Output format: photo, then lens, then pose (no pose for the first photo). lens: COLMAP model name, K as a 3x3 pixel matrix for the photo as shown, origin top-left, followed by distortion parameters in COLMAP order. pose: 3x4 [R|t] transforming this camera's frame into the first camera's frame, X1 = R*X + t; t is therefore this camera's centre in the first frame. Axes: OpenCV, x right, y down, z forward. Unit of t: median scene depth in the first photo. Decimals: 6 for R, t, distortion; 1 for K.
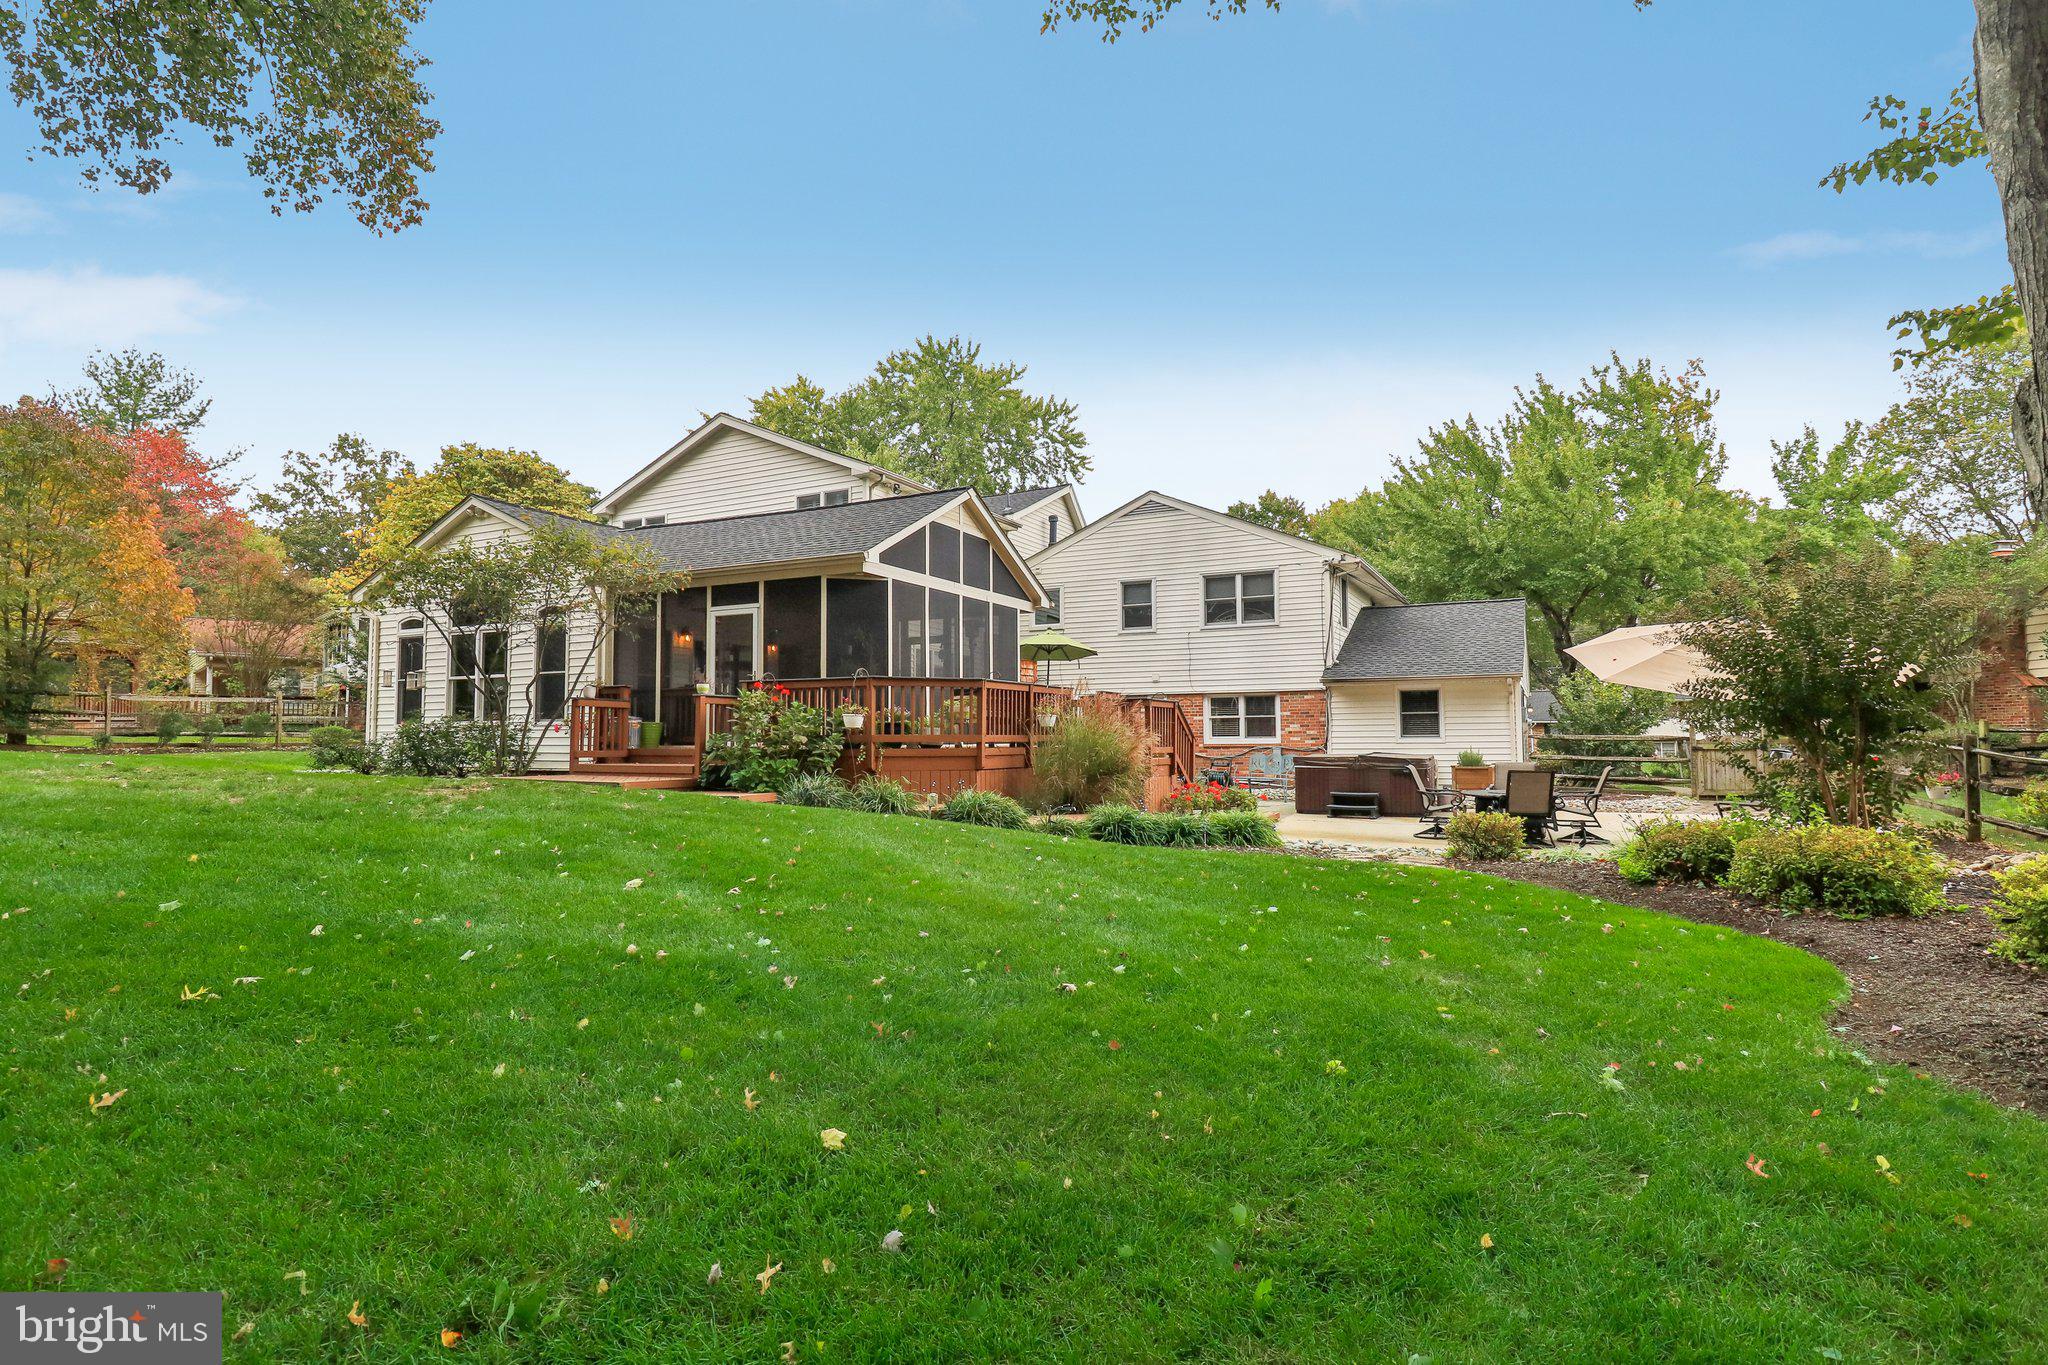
lens RADIAL K [[1050.4, 0, 1024.0], [0, 1050.4, 682.5], [0, 0, 1]] dist [-0.003198, -0.000114]
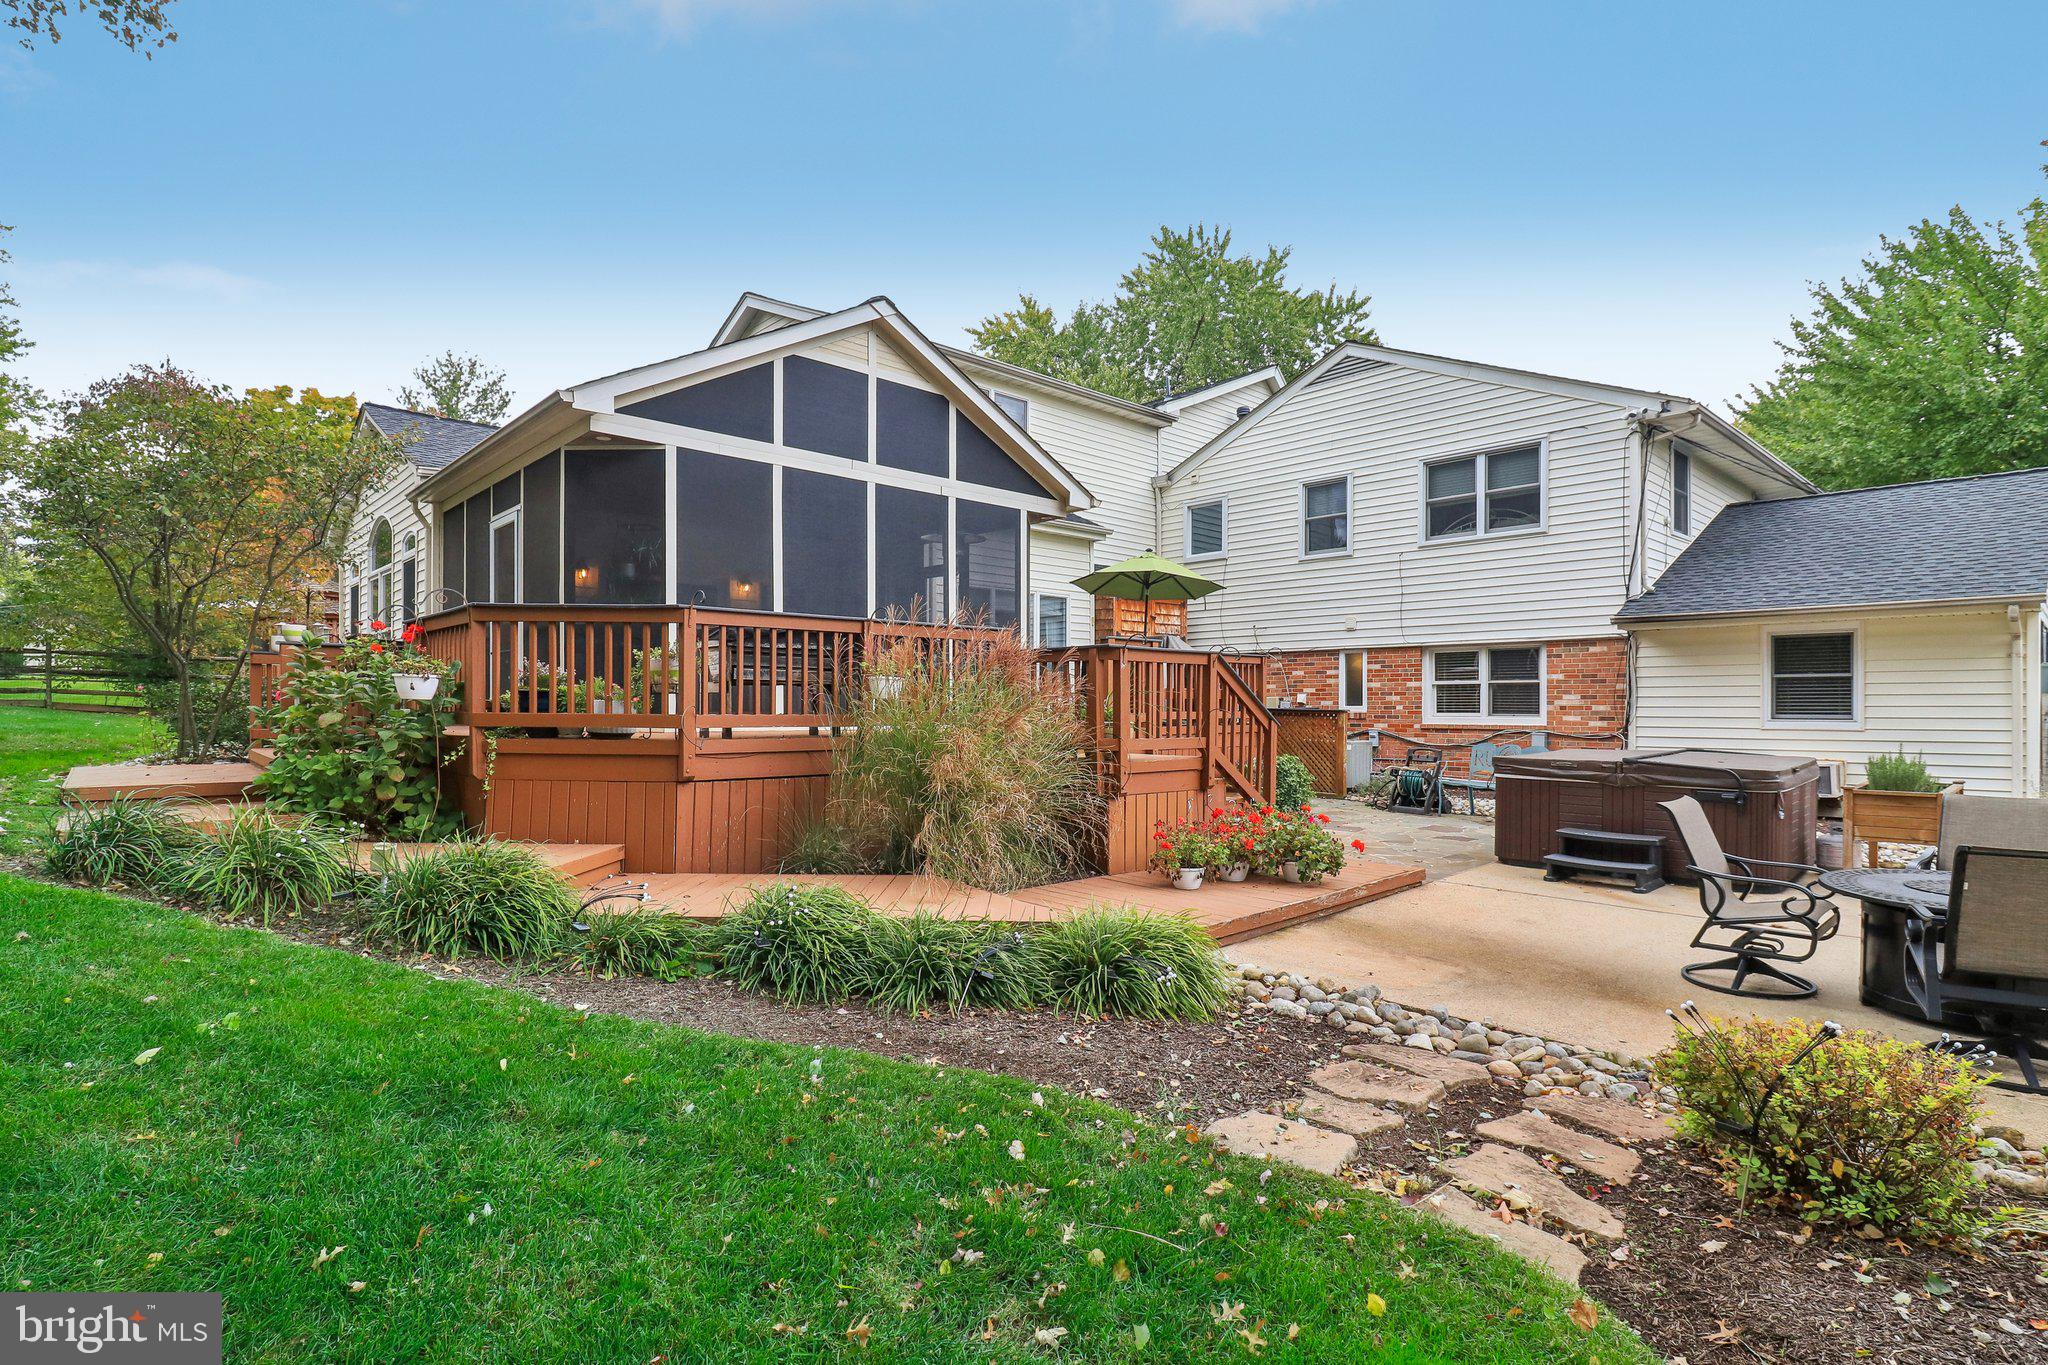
lens RADIAL K [[1015.5, 0, 1031.0], [0, 1015.5, 701.3], [0, 0, 1]] dist [0.000226, -0.012747]
pose [[0.937542, 0.006347, -0.347813, 0.165225], [0.010907, 0.998806, 0.047627, 0.012066], [0.347700, -0.048446, 0.936353, 0.335814]]
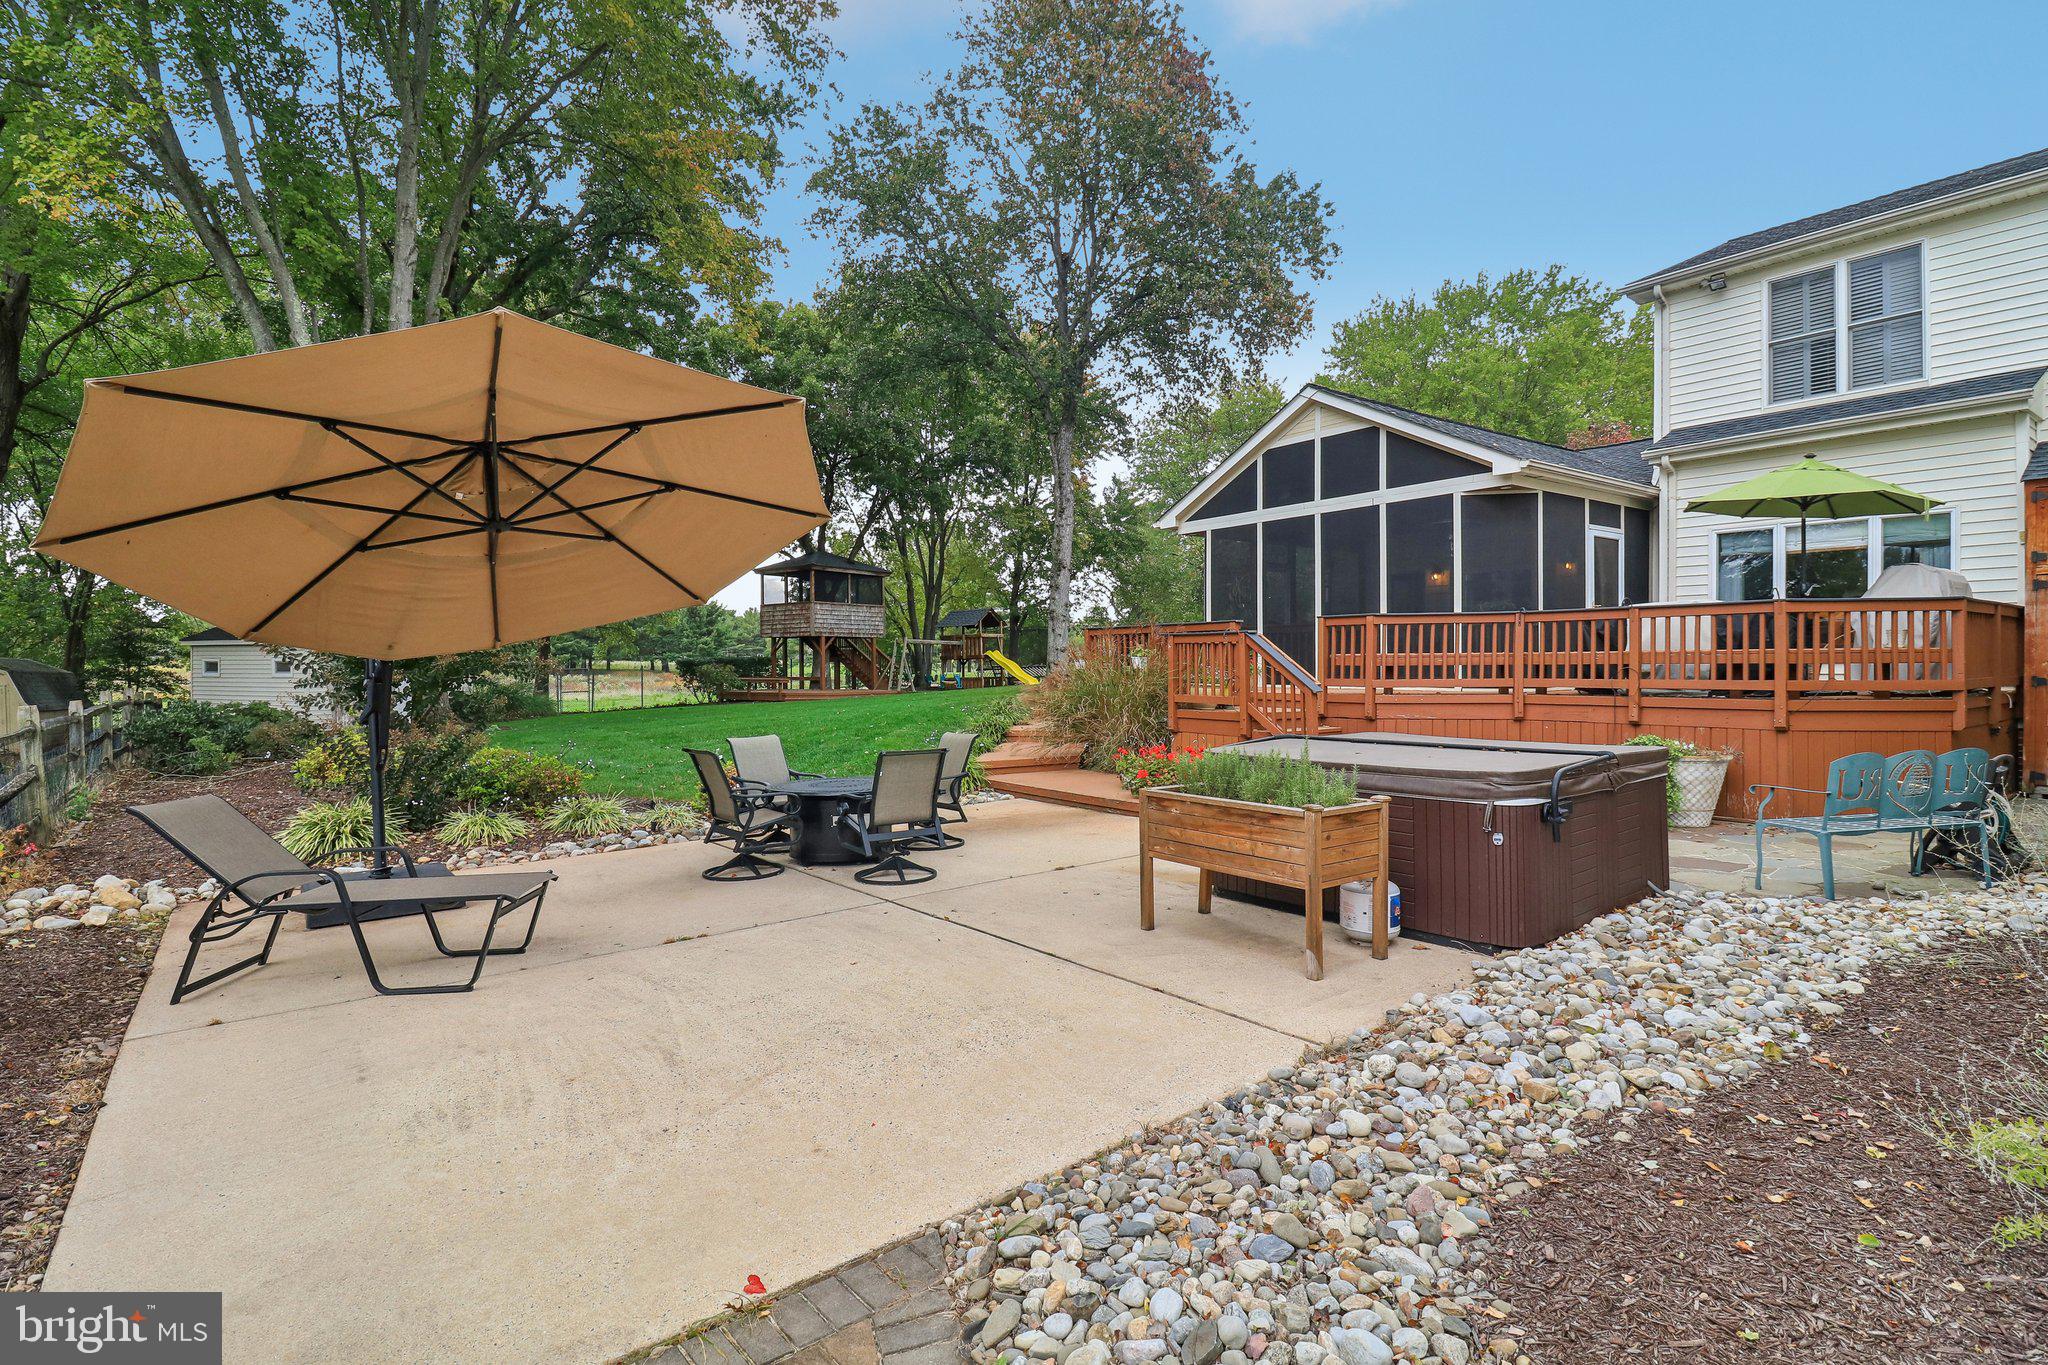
lens RADIAL K [[981.7, 0, 1024.0], [0, 981.7, 682.5], [0, 0, 1]] dist [0.000784, -0.011020]
pose [[-0.419179, 0.011376, -0.907832, 0.555354], [0.048499, 0.998774, -0.009879, 0.037590], [0.906607, -0.048170, -0.419217, 0.789366]]
